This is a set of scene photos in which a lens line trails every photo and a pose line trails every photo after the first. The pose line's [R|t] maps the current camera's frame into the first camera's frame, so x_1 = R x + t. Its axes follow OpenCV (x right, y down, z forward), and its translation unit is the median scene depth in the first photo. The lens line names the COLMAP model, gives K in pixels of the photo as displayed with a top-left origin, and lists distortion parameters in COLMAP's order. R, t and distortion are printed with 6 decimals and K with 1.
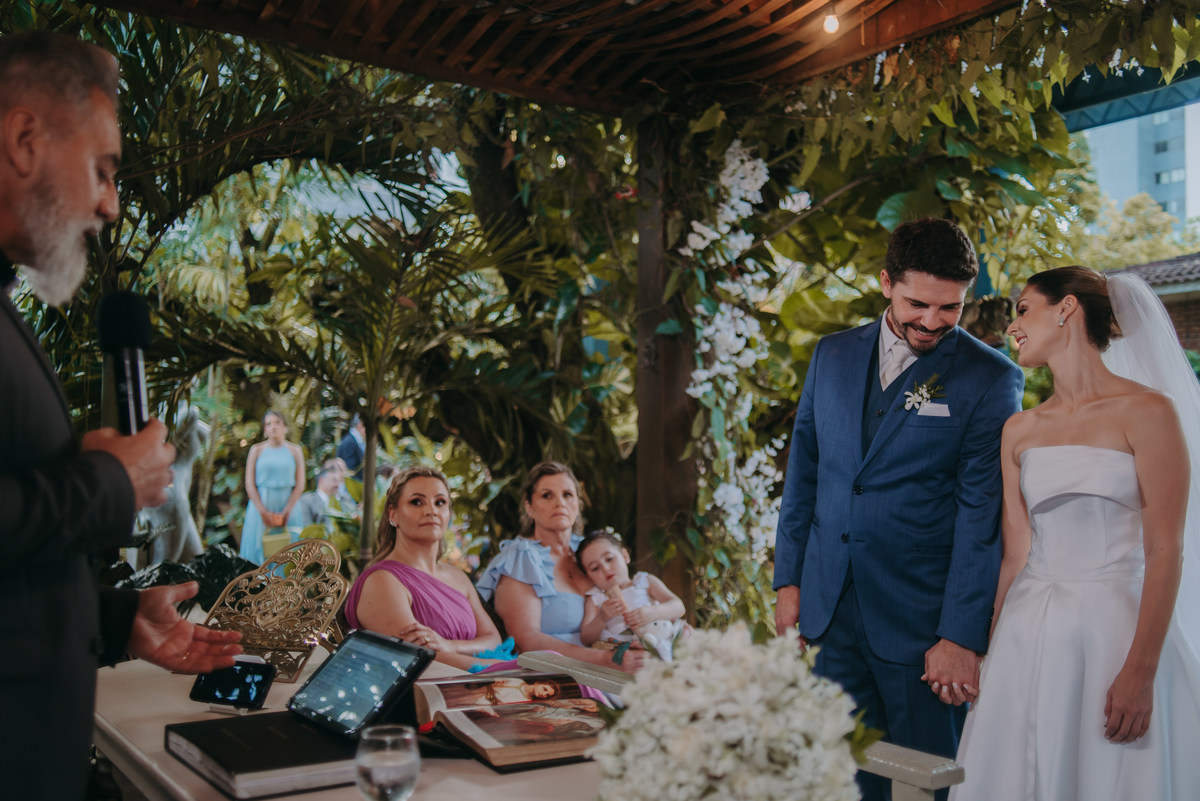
lens RADIAL K [[1109.1, 0, 614.5], [0, 1109.1, 419.4], [0, 0, 1]] dist [0.010147, 0.000977]
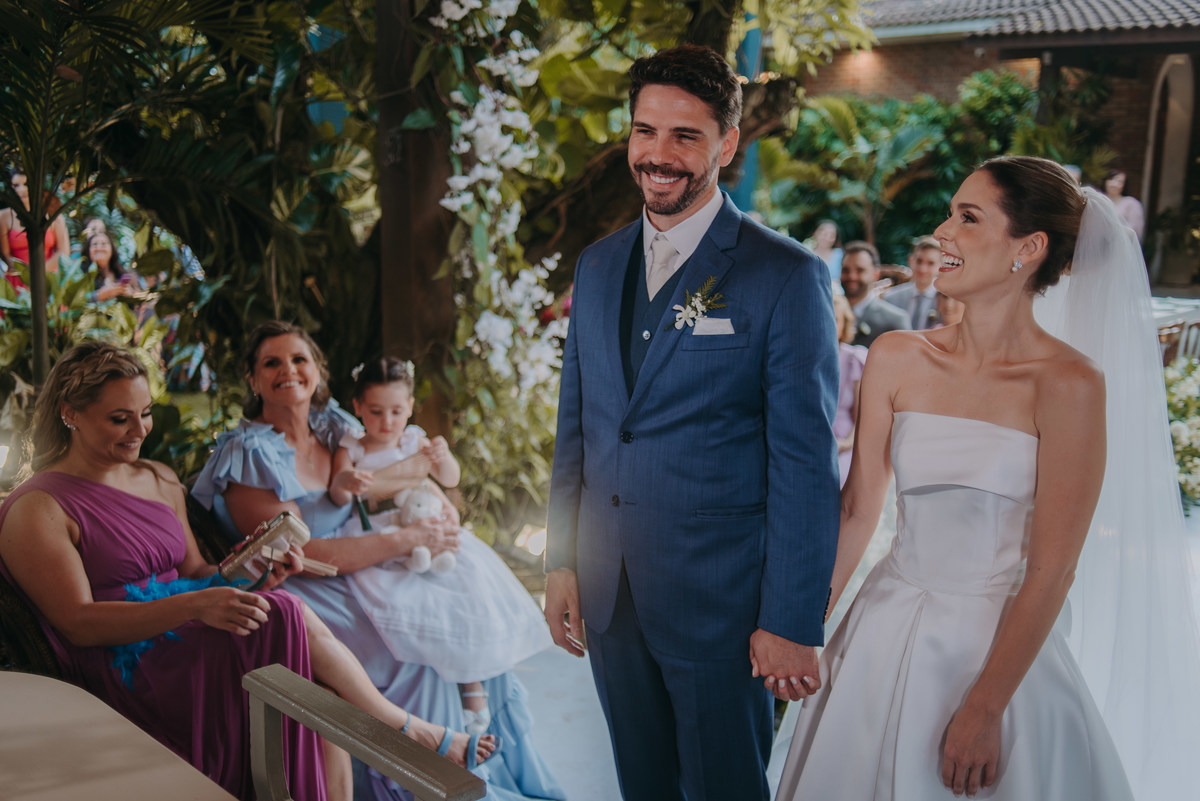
lens RADIAL K [[1137.4, 0, 600.0], [0, 1137.4, 400.5], [0, 0, 1]] dist [0.055000, -0.126733]
pose [[0.976439, -0.026912, 0.214107, -0.005761], [-0.019998, 0.976638, 0.213959, -0.061668], [-0.214863, -0.213200, 0.953090, 0.126186]]
